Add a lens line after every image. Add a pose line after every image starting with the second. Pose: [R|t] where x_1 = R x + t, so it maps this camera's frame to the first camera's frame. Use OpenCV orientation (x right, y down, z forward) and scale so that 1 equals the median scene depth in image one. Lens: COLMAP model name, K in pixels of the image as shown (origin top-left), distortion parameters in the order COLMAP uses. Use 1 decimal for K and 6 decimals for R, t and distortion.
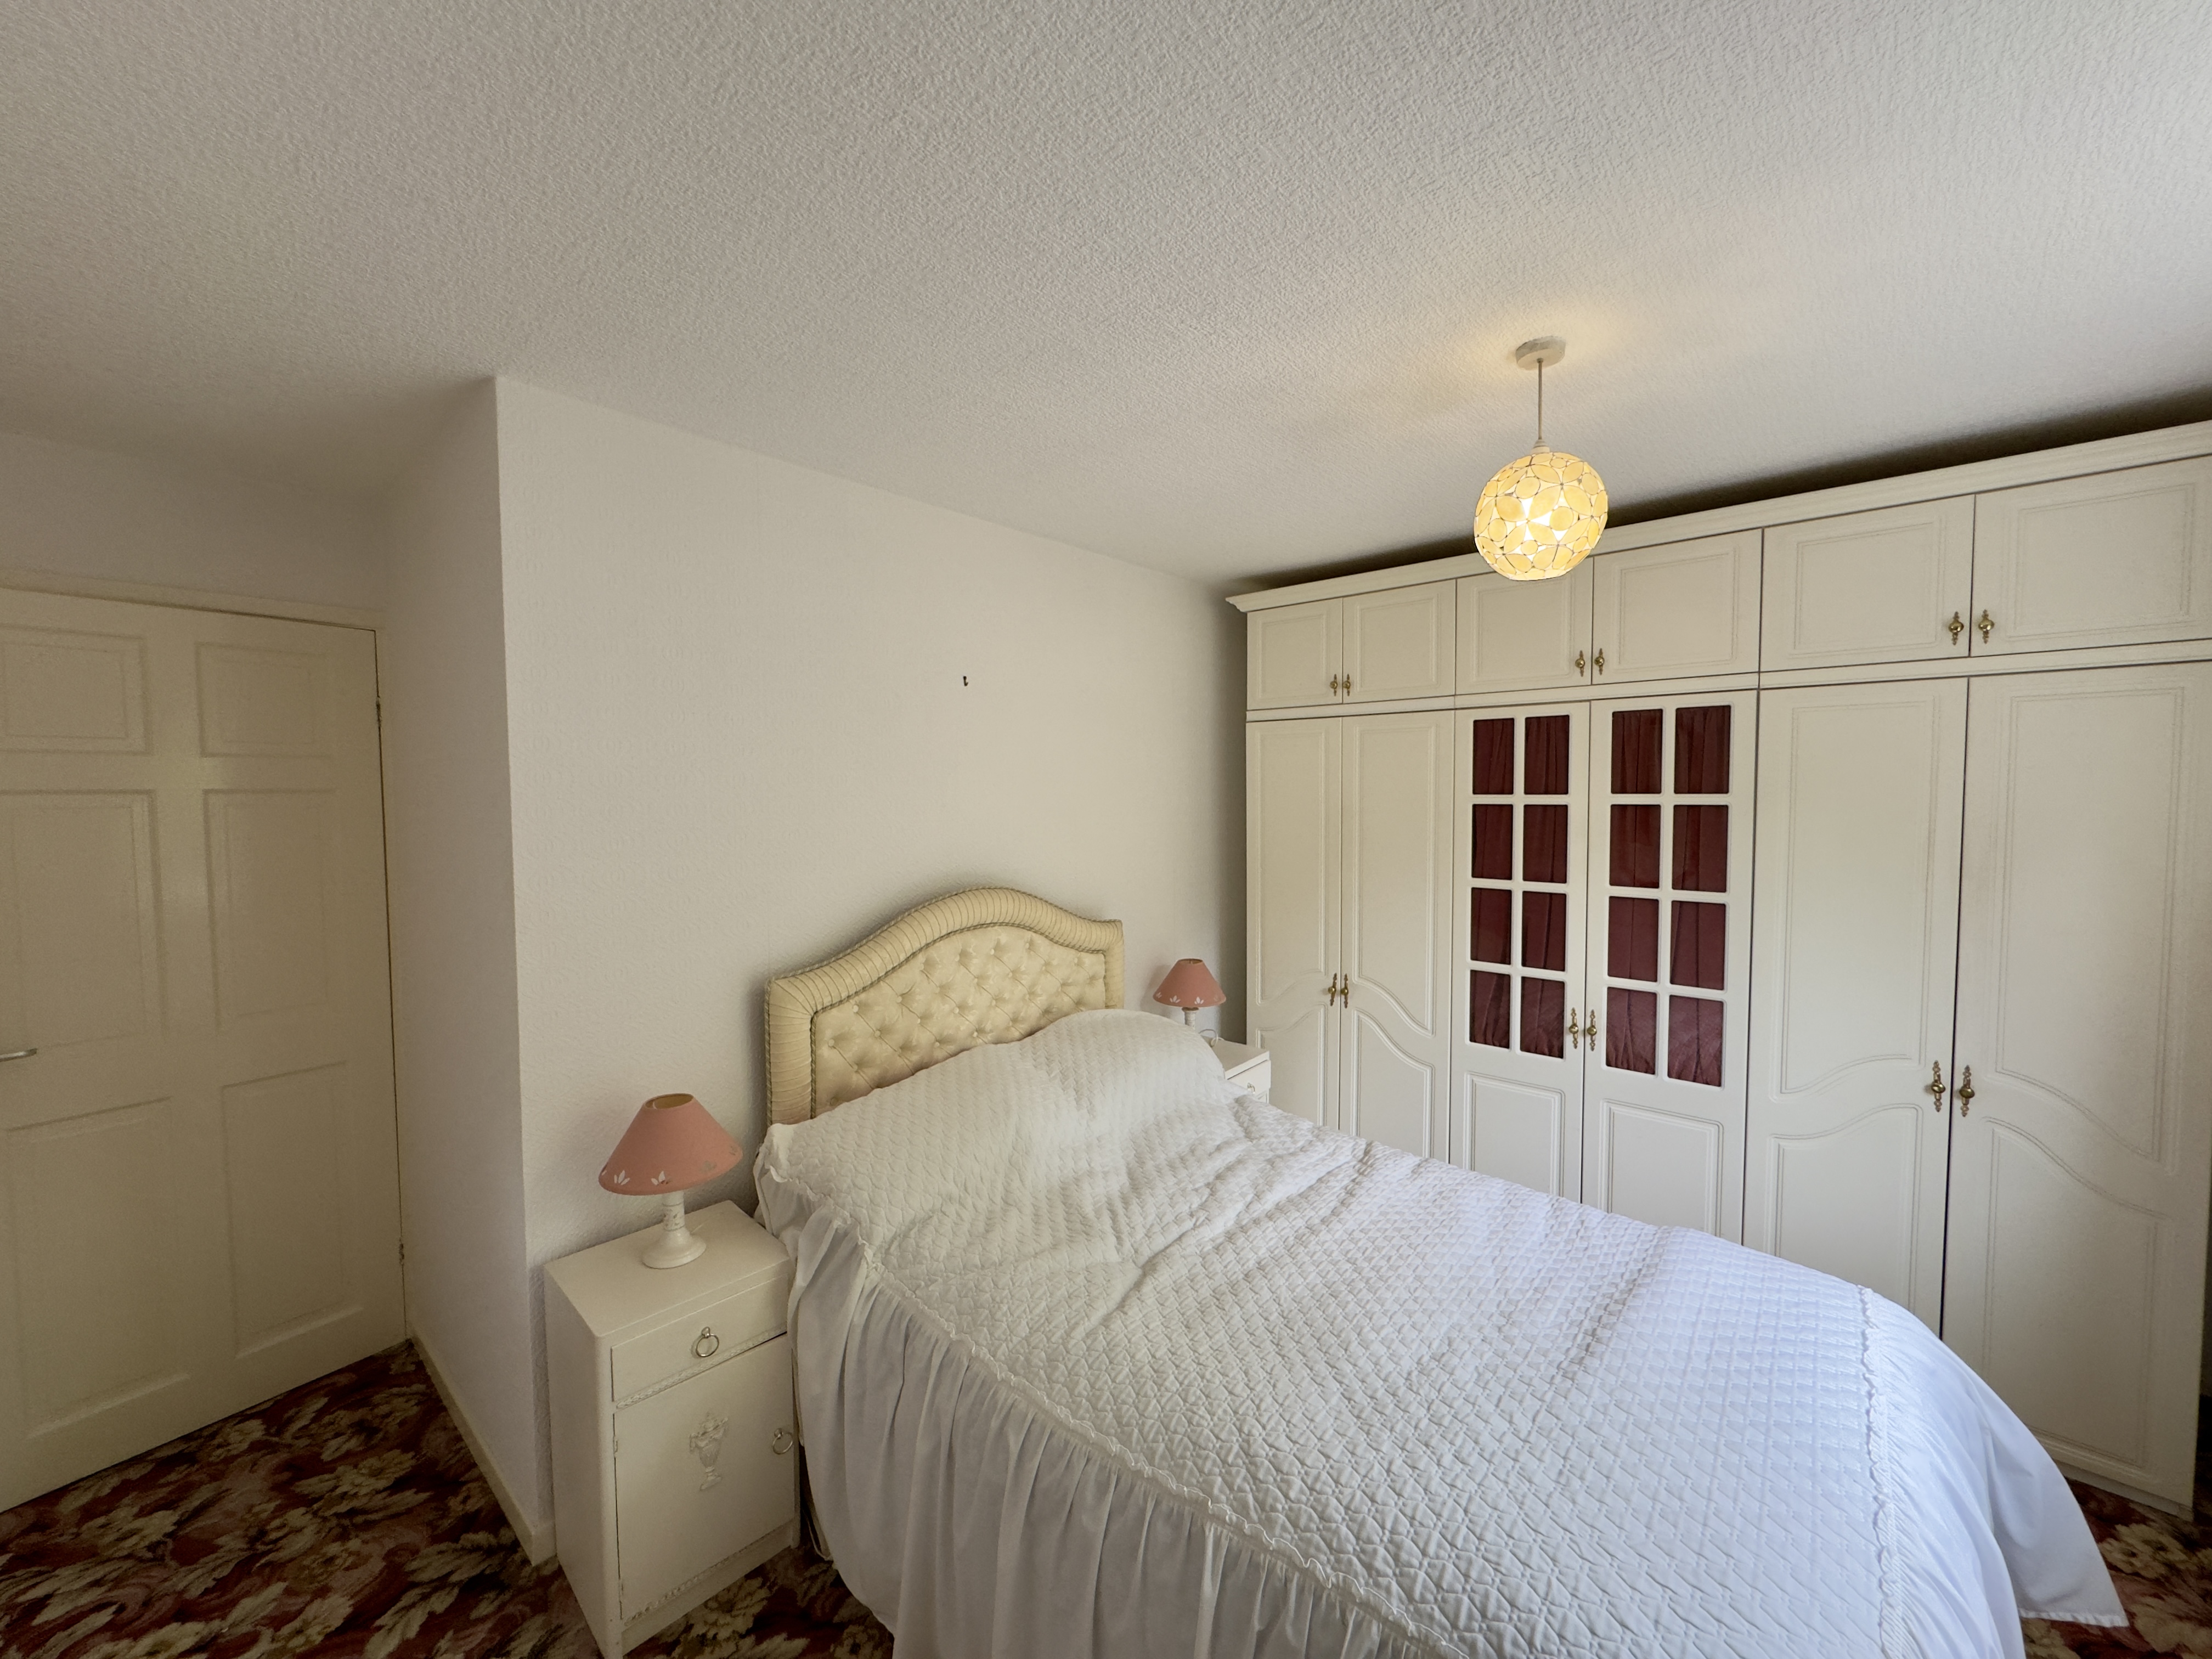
lens RADIAL K [[881.3, 0, 1118.7], [0, 881.3, 838.9], [0, 0, 1]] dist [-0.001314, -0.000436]
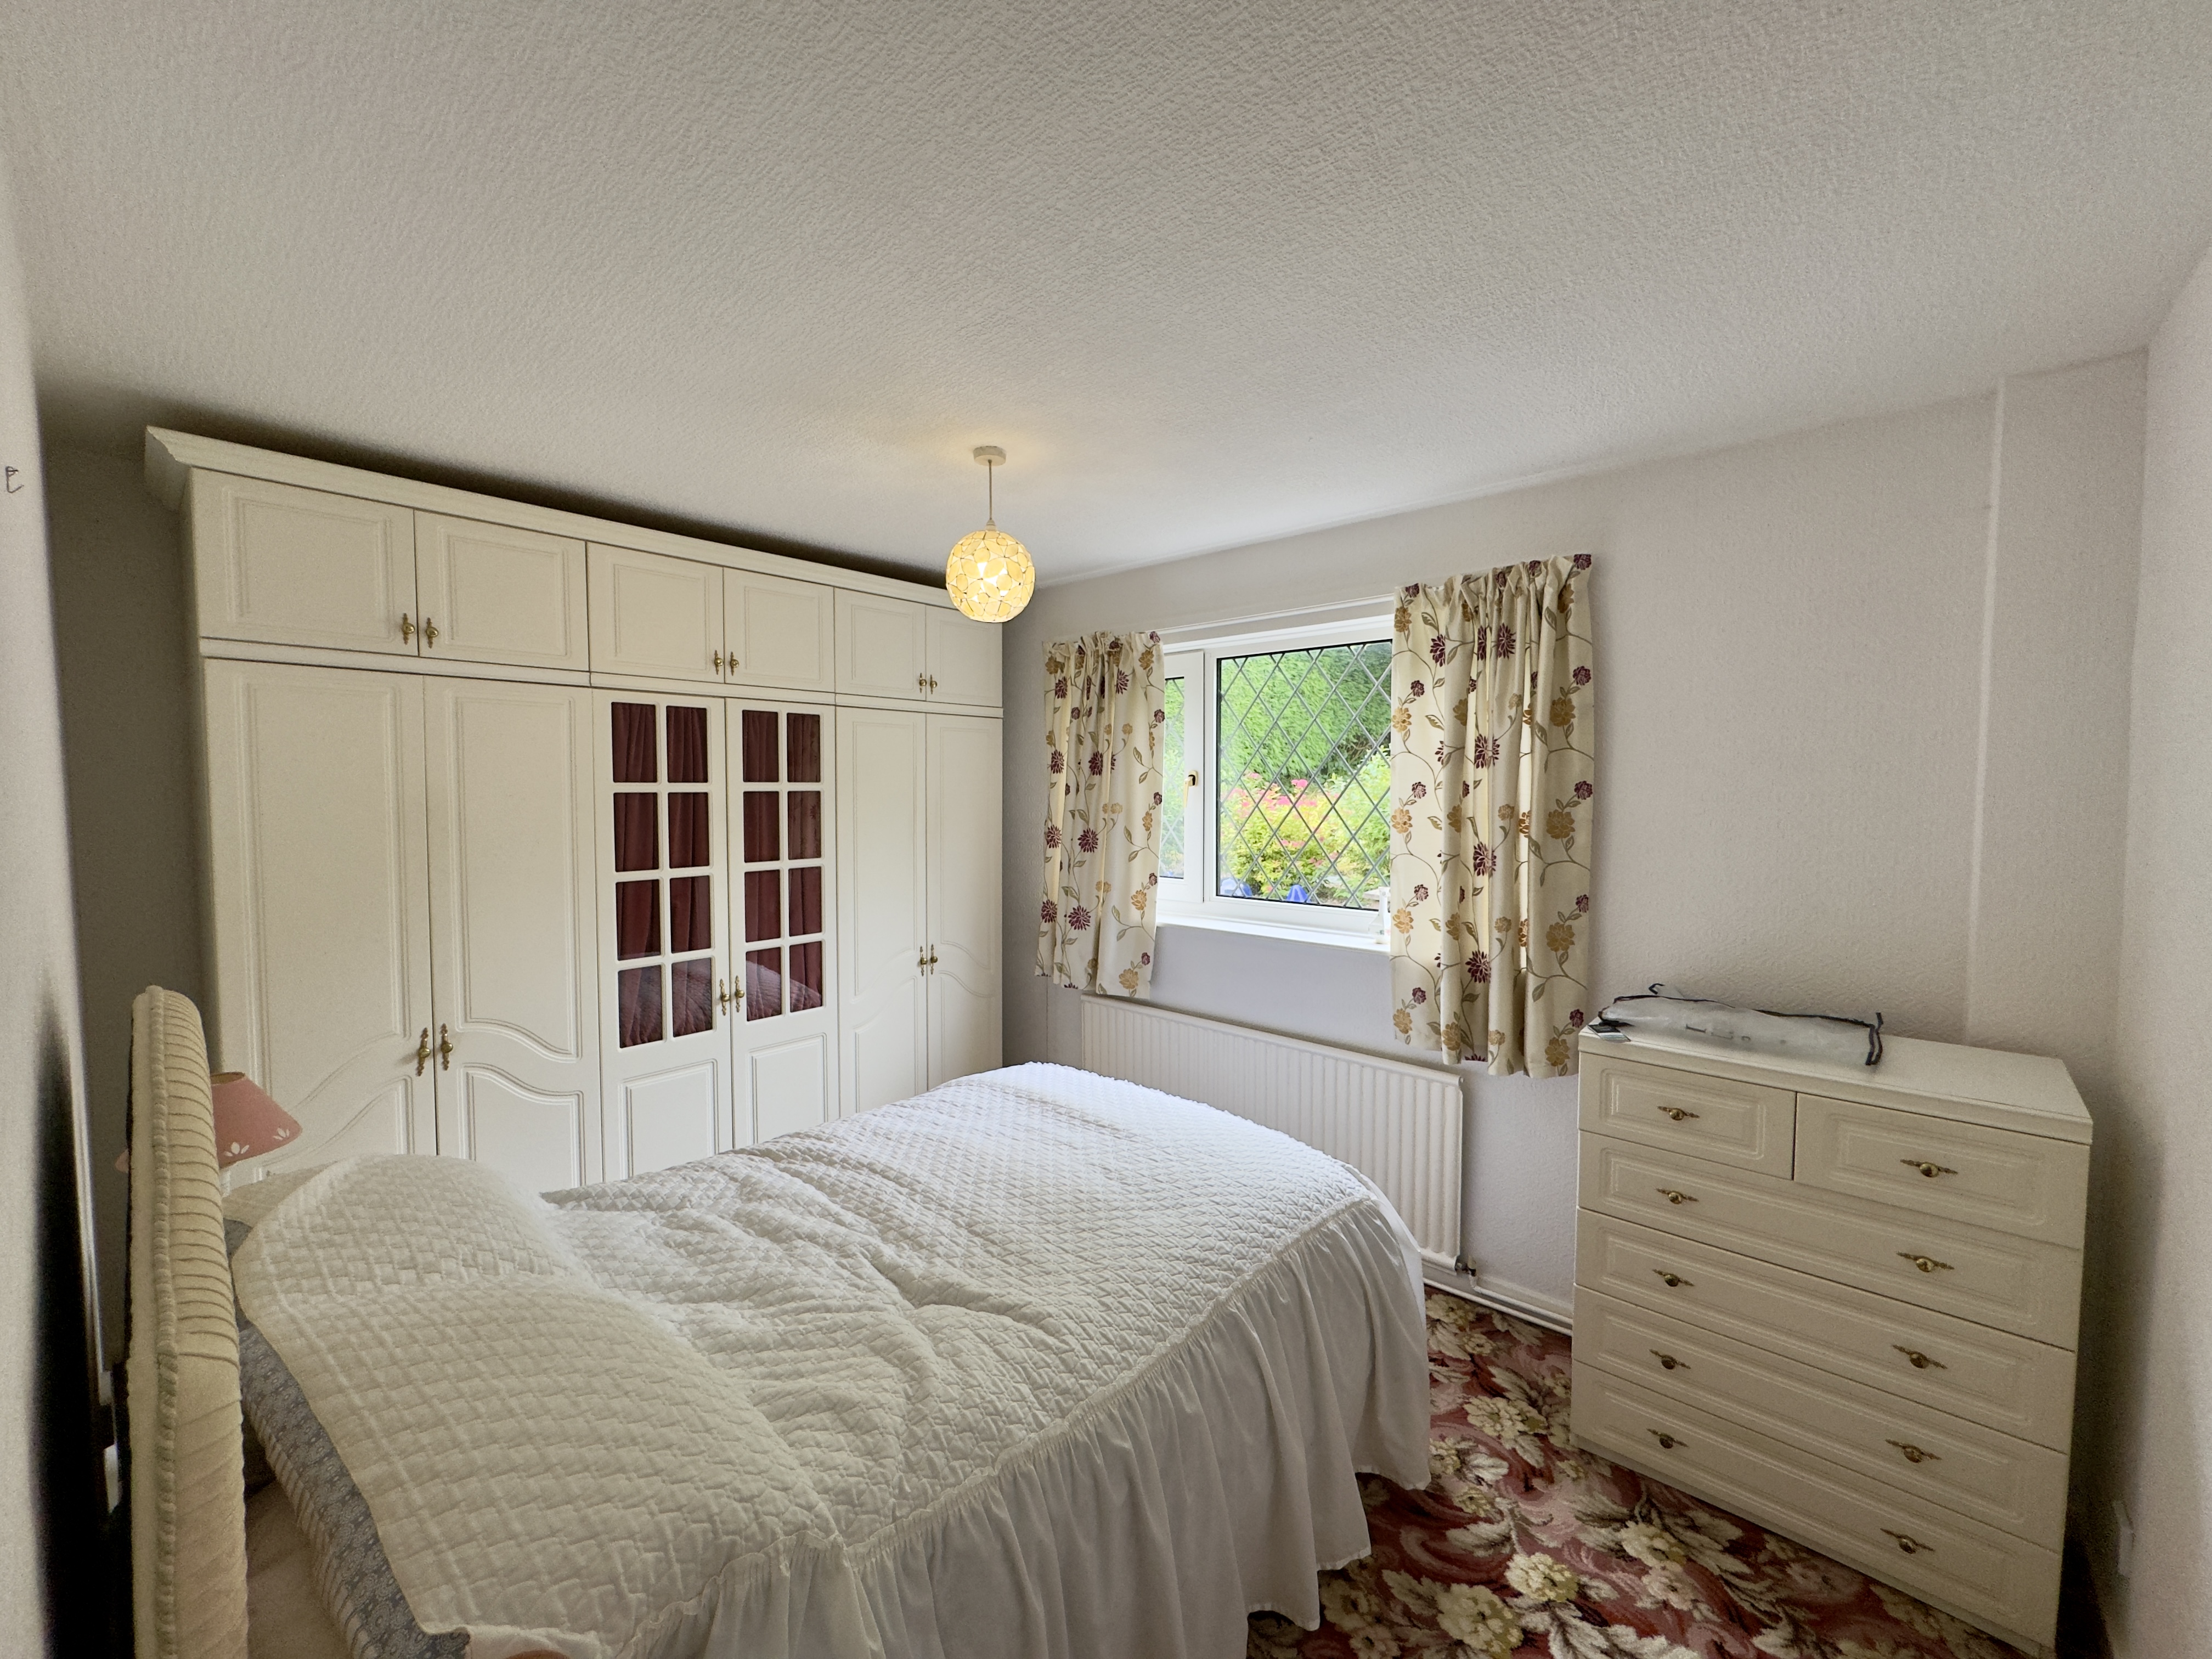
lens RADIAL K [[881.3, 0, 1119.5], [0, 881.3, 822.9], [0, 0, 1]] dist [-0.001314, -0.000436]
pose [[0.009239, -0.043111, 0.999028, -0.553101], [0.046902, 0.997989, 0.042632, -0.023693], [-0.998857, 0.046463, 0.011242, 0.490274]]
